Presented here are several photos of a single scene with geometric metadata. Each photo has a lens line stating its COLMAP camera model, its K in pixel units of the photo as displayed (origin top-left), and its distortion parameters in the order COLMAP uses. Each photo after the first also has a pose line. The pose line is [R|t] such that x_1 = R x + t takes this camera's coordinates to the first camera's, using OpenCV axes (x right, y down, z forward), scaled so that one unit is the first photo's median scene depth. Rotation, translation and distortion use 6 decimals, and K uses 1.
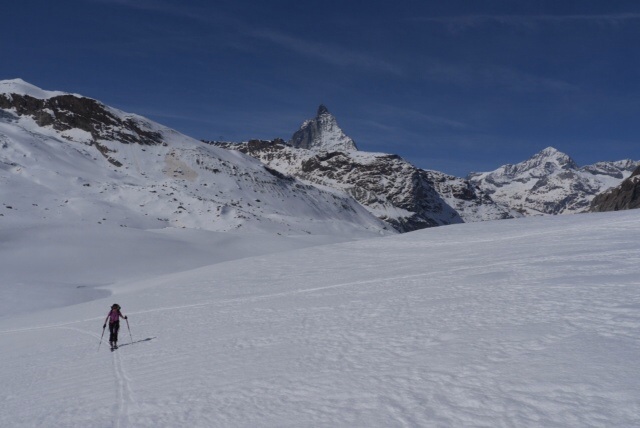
lens RADIAL K [[550.6, 0, 320.0], [0, 550.6, 214.0], [0, 0, 1]] dist [-0.039799, 0.051654]
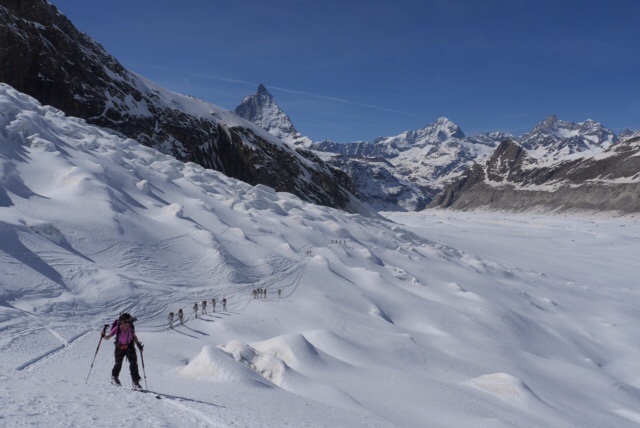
lens RADIAL K [[550.6, 0, 320.0], [0, 550.6, 214.0], [0, 0, 1]] dist [-0.039799, 0.051654]
pose [[0.985946, -0.006618, 0.166931, -0.068086], [-0.008812, 0.995764, 0.091522, -0.025067], [-0.166830, -0.091707, 0.981712, -0.217785]]
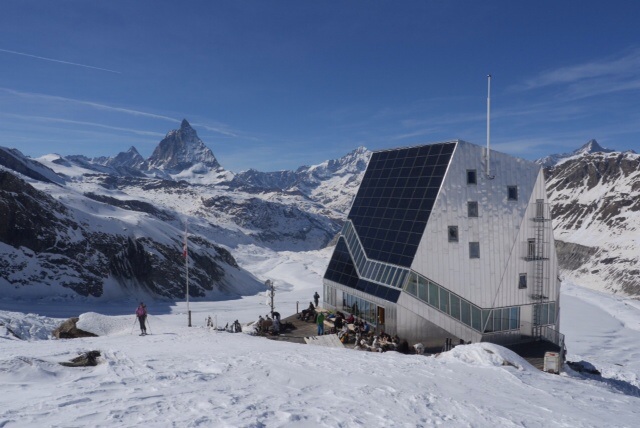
lens RADIAL K [[551.6, 0, 320.0], [0, 551.6, 214.0], [0, 0, 1]] dist [-0.014621, 0.004333]
pose [[0.957556, -0.017803, 0.287698, -0.062069], [0.002363, 0.998542, 0.053924, -0.047872], [-0.288239, -0.050956, 0.956202, -0.282581]]
